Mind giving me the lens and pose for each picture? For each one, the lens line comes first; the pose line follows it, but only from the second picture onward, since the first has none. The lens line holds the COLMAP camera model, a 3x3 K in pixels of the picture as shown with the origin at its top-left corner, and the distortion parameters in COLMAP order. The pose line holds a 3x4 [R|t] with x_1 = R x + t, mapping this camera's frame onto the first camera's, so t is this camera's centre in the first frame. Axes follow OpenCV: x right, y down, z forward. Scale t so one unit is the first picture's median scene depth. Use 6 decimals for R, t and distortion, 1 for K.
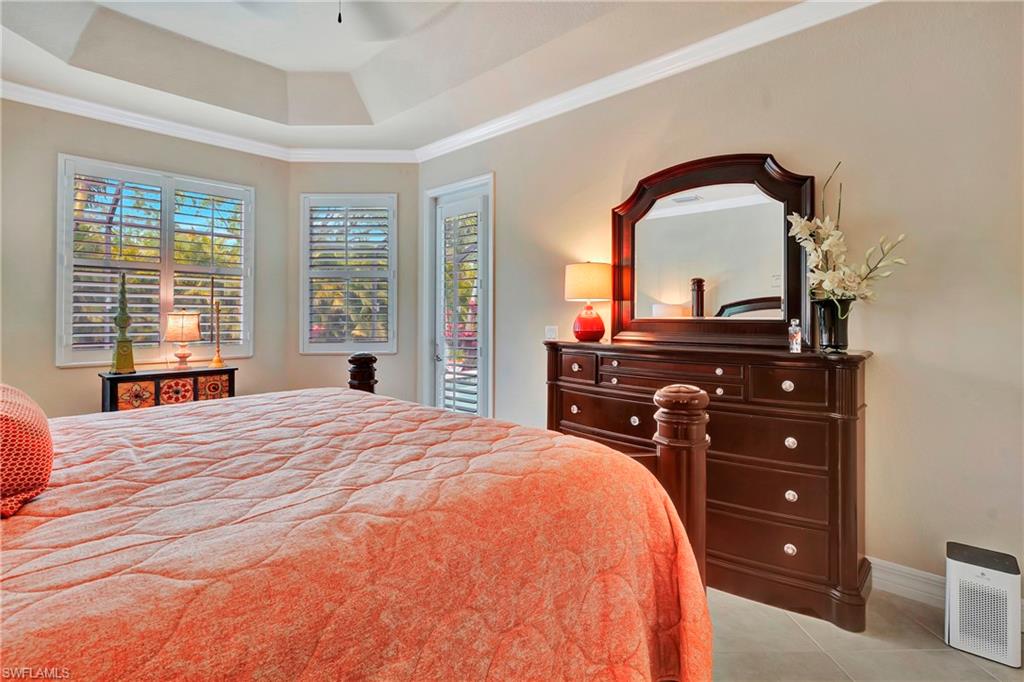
lens RADIAL K [[506.0, 0, 501.3], [0, 506.0, 316.4], [0, 0, 1]] dist [-0.008109, 0.005197]
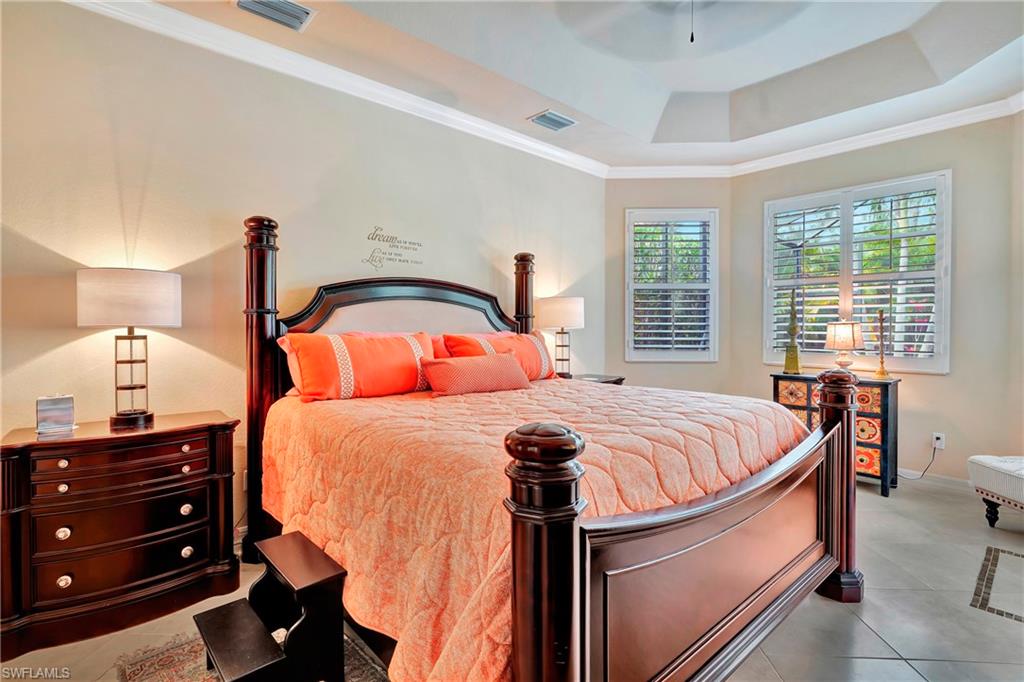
lens RADIAL K [[506.0, 0, 511.3], [0, 506.0, 333.2], [0, 0, 1]] dist [-0.008109, 0.005197]
pose [[-0.097336, 0.013449, -0.995161, 0.489542], [0.000500, 0.999909, 0.013464, 0.001636], [0.995251, 0.000813, -0.097334, 0.454780]]
